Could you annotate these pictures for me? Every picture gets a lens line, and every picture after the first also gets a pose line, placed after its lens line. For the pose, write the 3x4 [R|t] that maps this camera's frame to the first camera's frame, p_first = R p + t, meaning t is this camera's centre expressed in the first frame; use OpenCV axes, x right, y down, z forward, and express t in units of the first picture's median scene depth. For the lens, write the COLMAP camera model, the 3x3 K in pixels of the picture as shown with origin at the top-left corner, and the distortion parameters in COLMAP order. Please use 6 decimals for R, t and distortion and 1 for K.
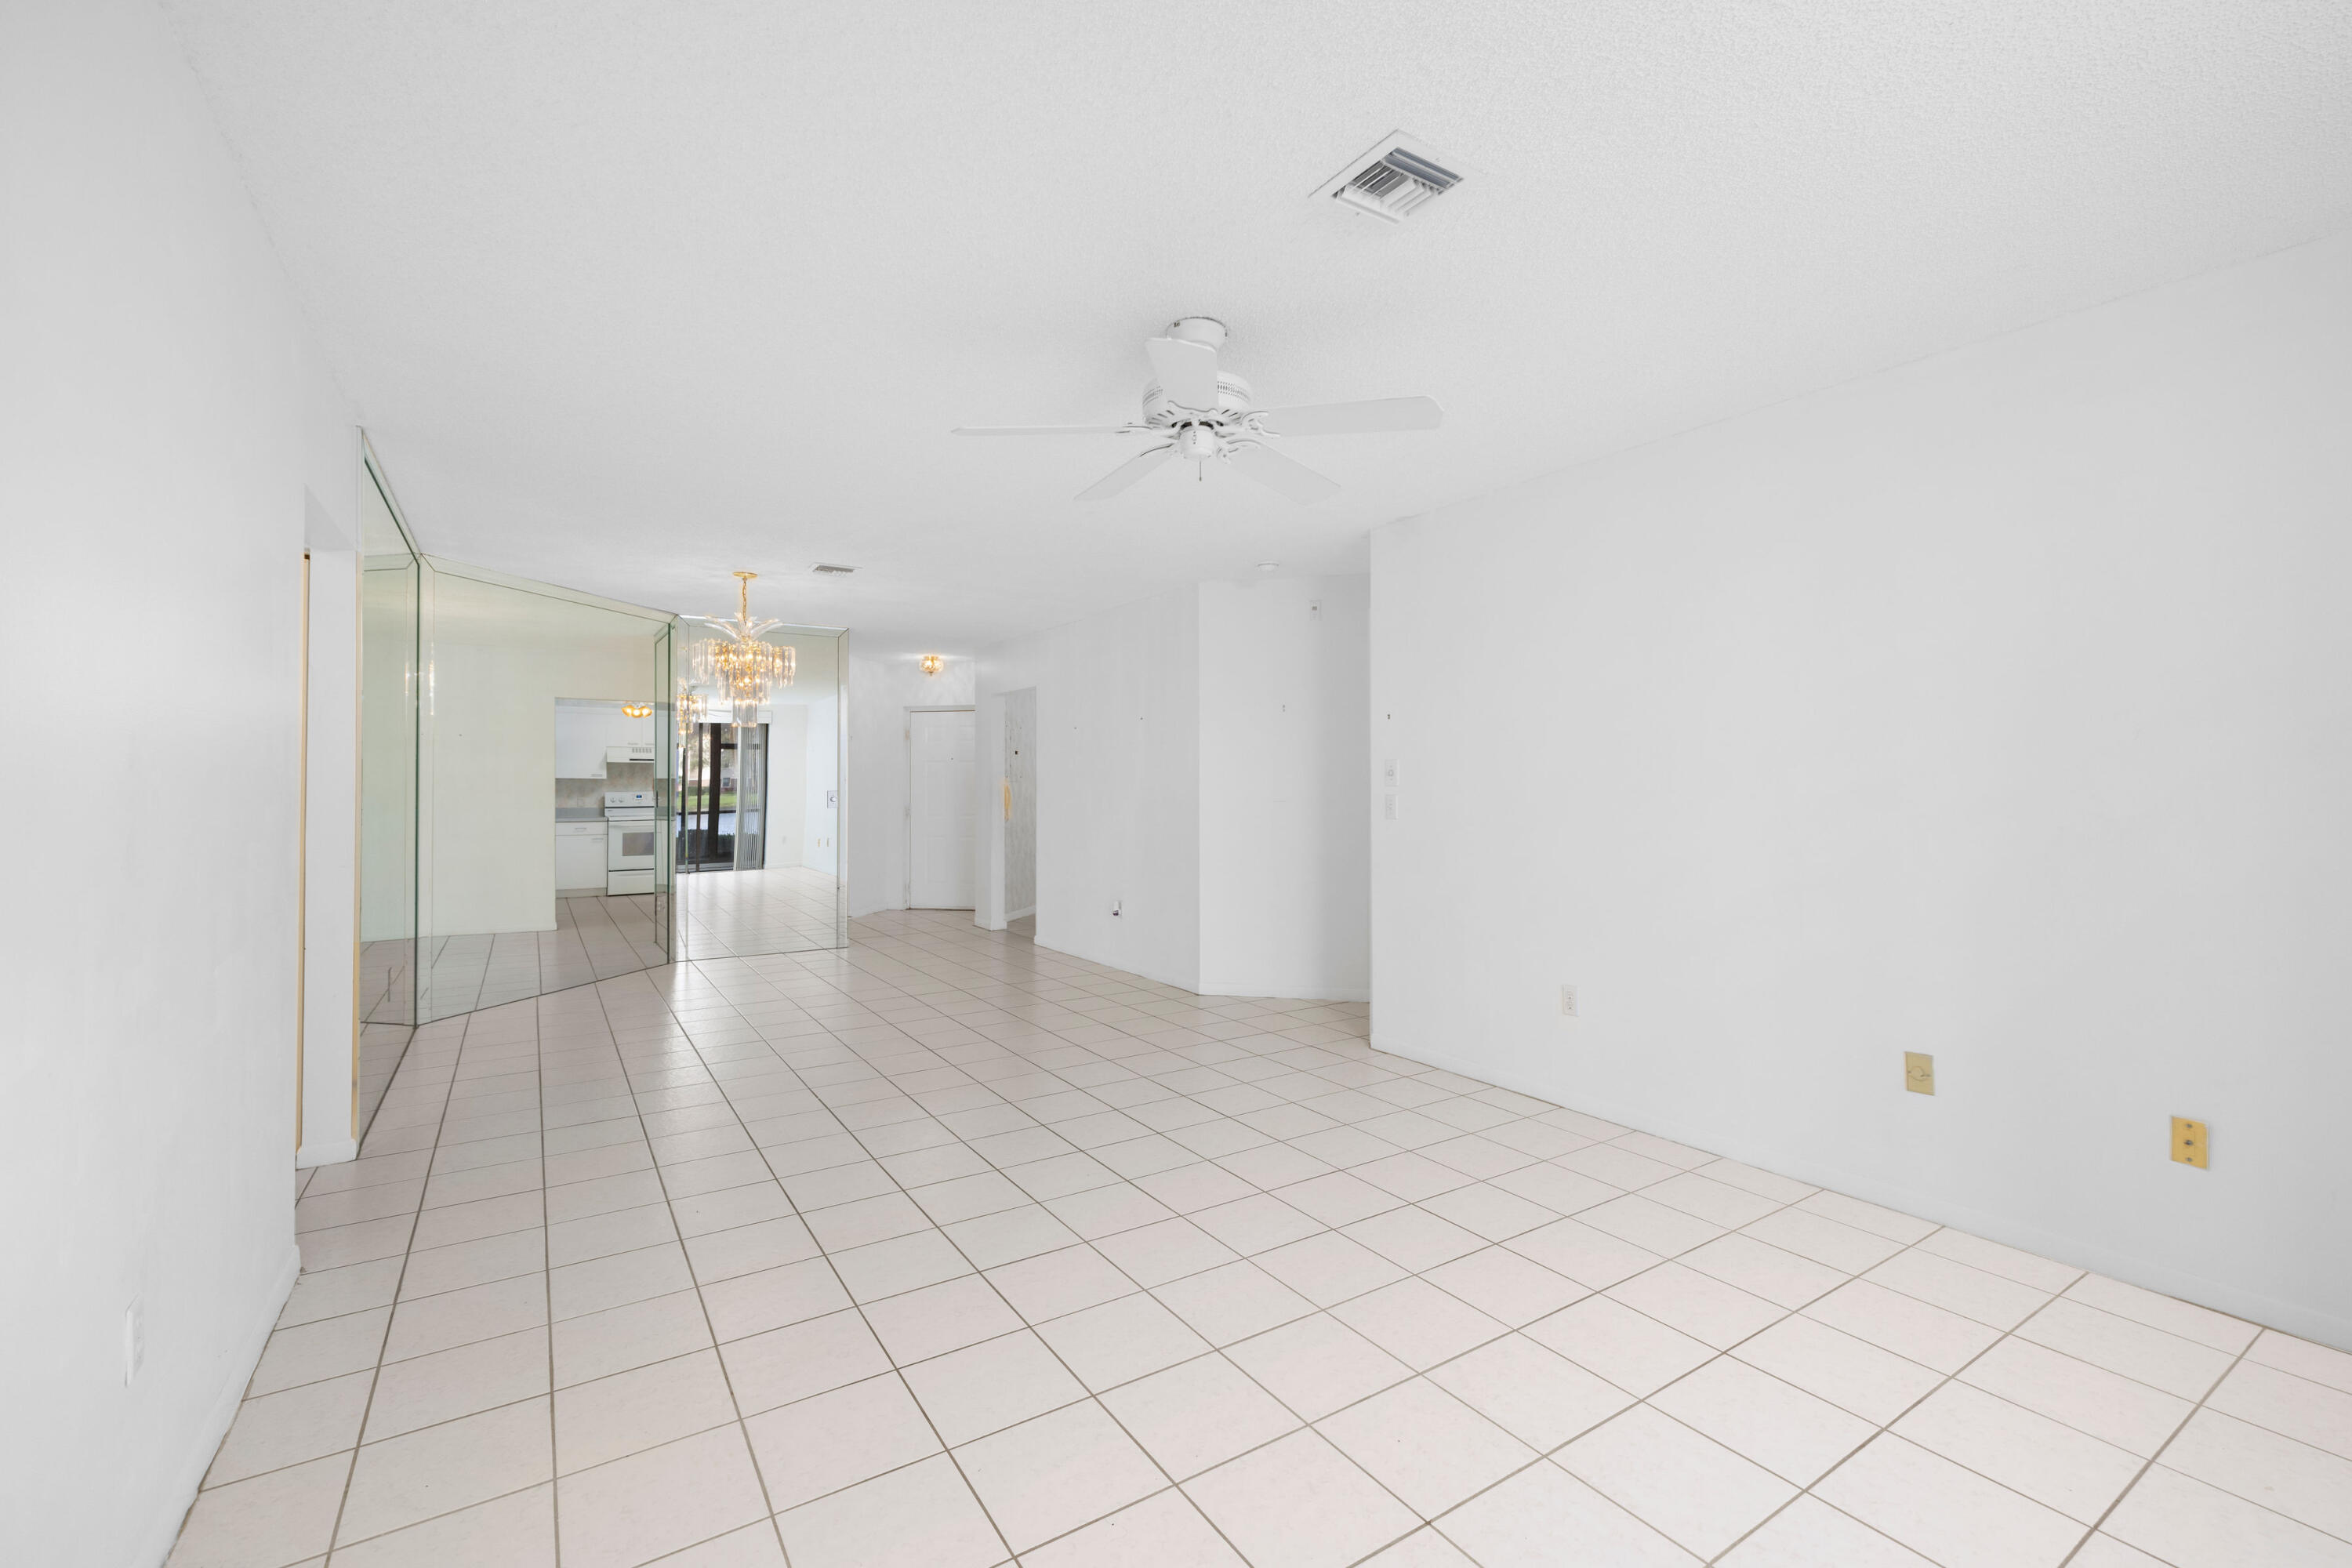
lens RADIAL K [[990.6, 0, 1176.0], [0, 990.6, 784.0], [0, 0, 1]] dist [-0.001432, -0.000106]
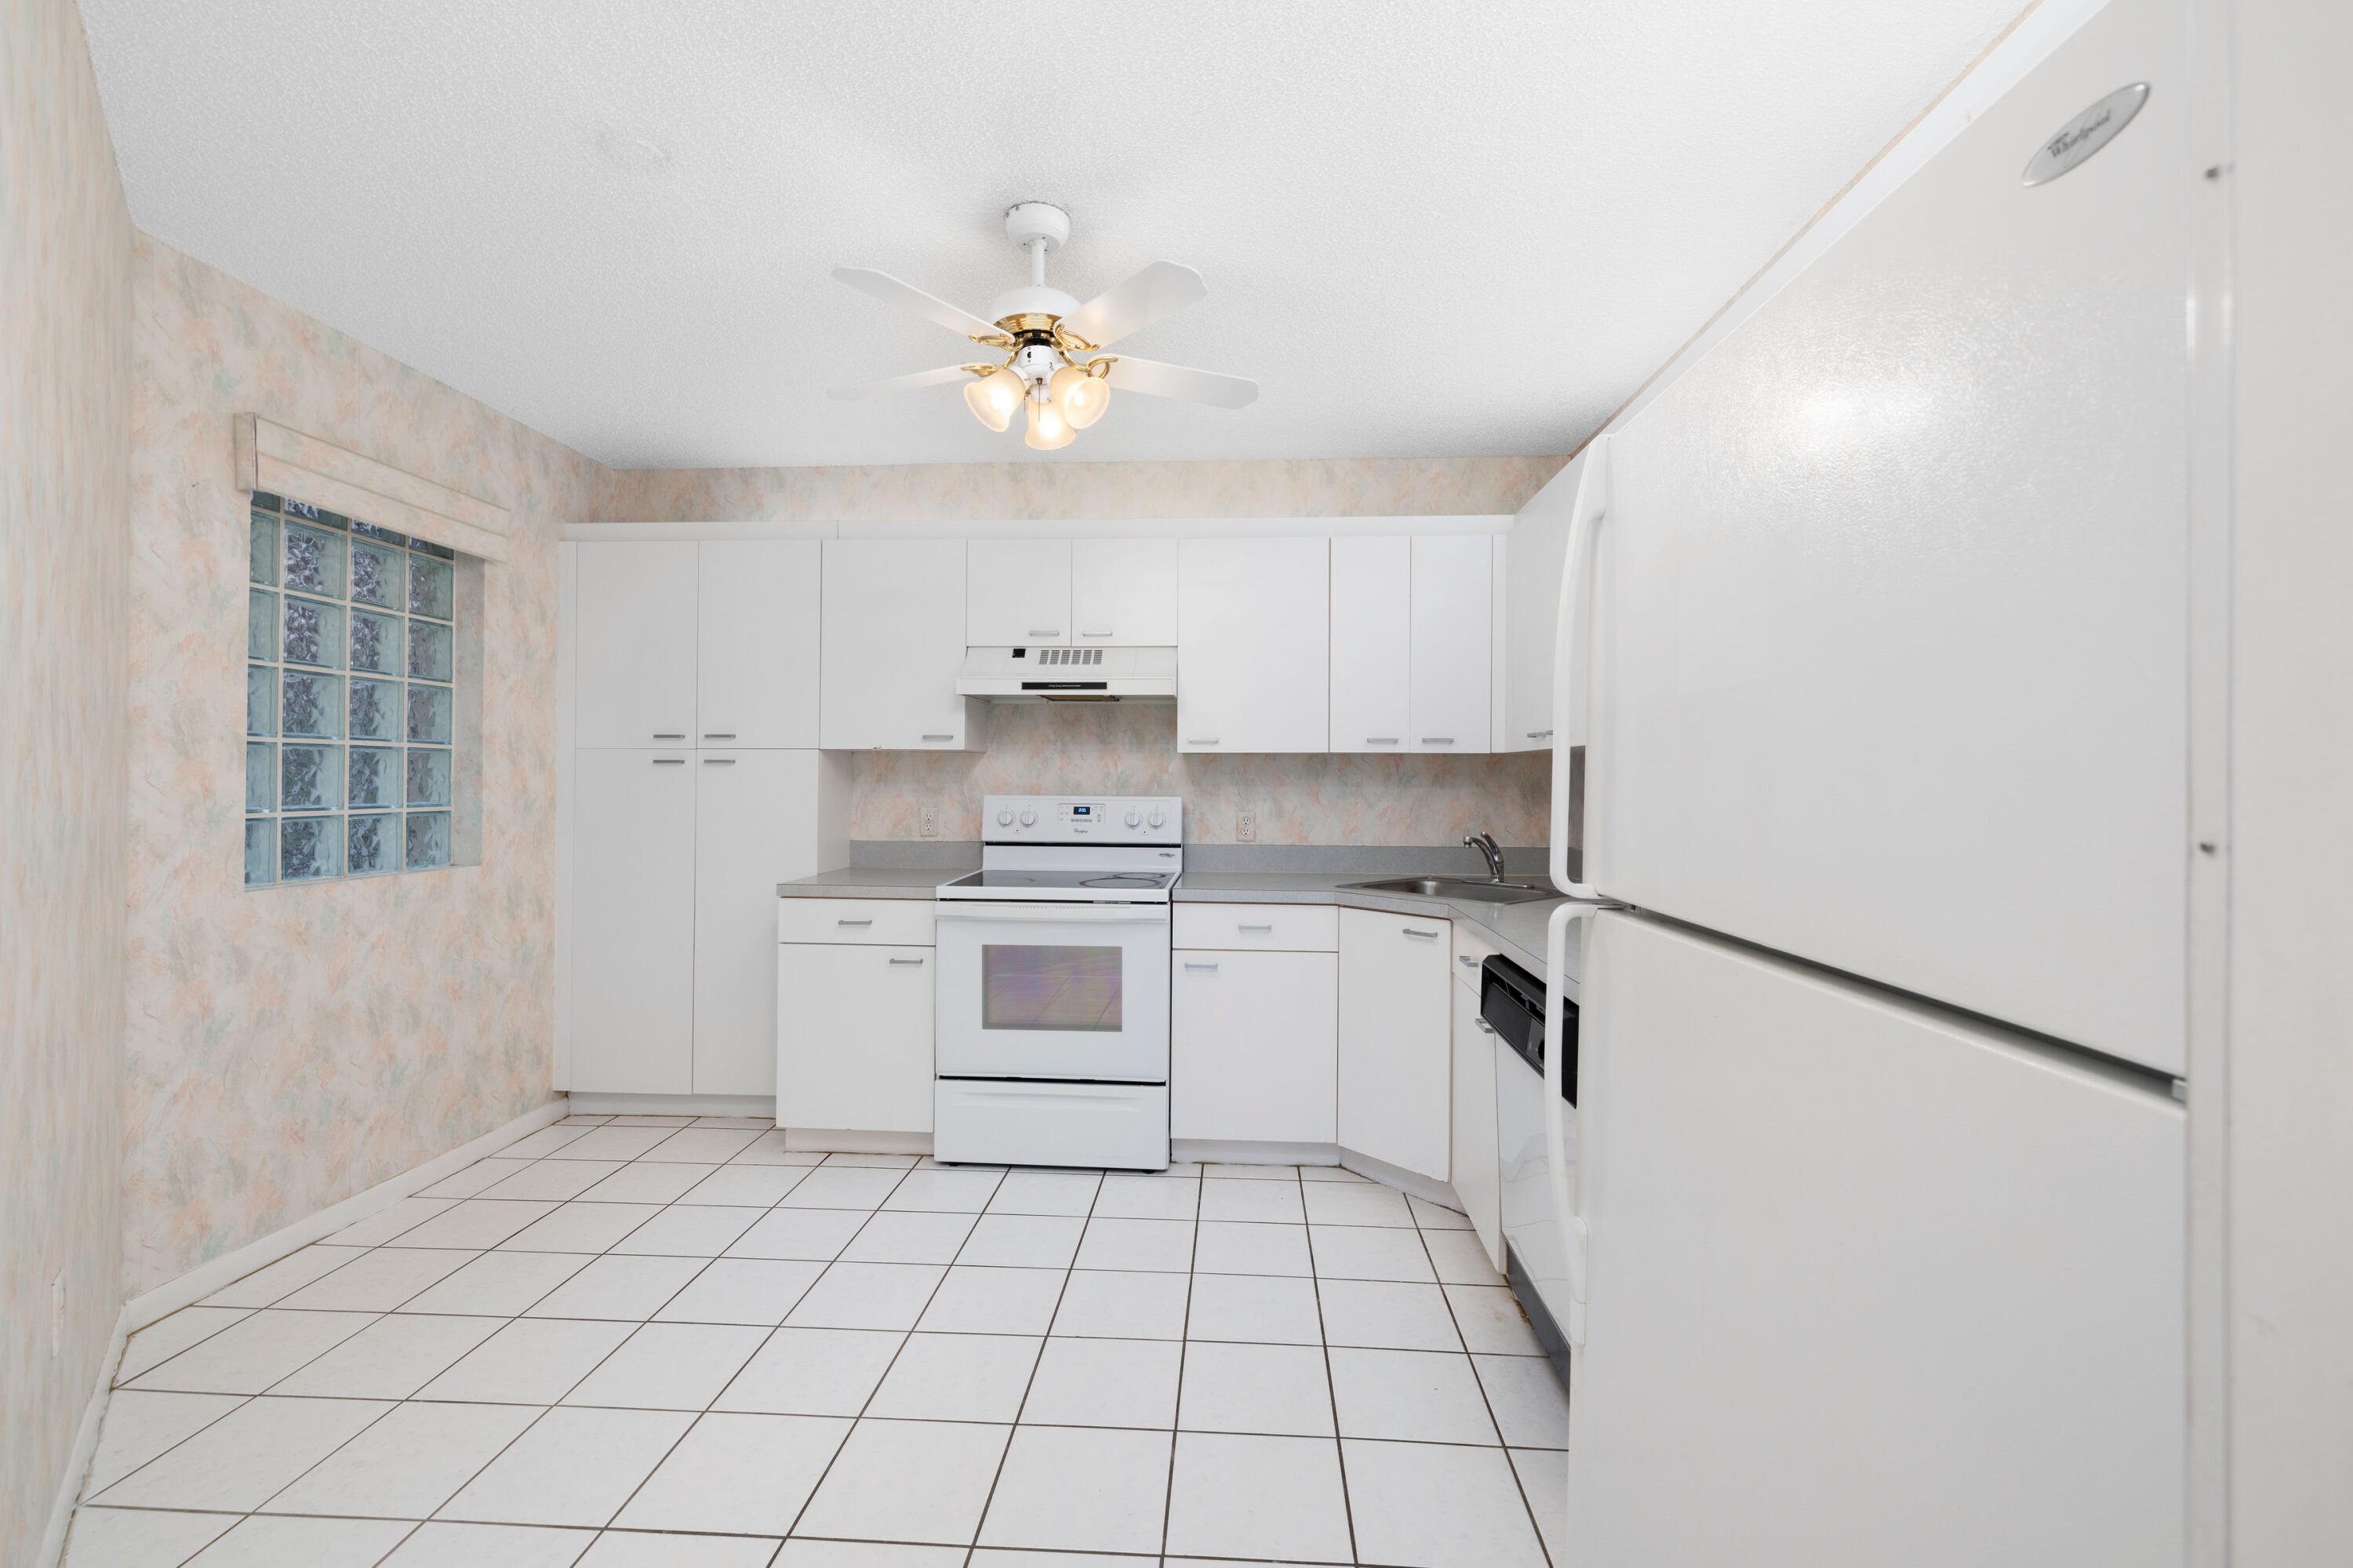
lens RADIAL K [[999.2, 0, 1174.0], [0, 999.2, 769.5], [0, 0, 1]] dist [0.001141, 0.000062]
pose [[0.592592, 0.005881, 0.805482, -0.767830], [-0.002144, 0.999981, -0.005724, 0.002829], [-0.805500, 0.001665, 0.592593, 0.785570]]
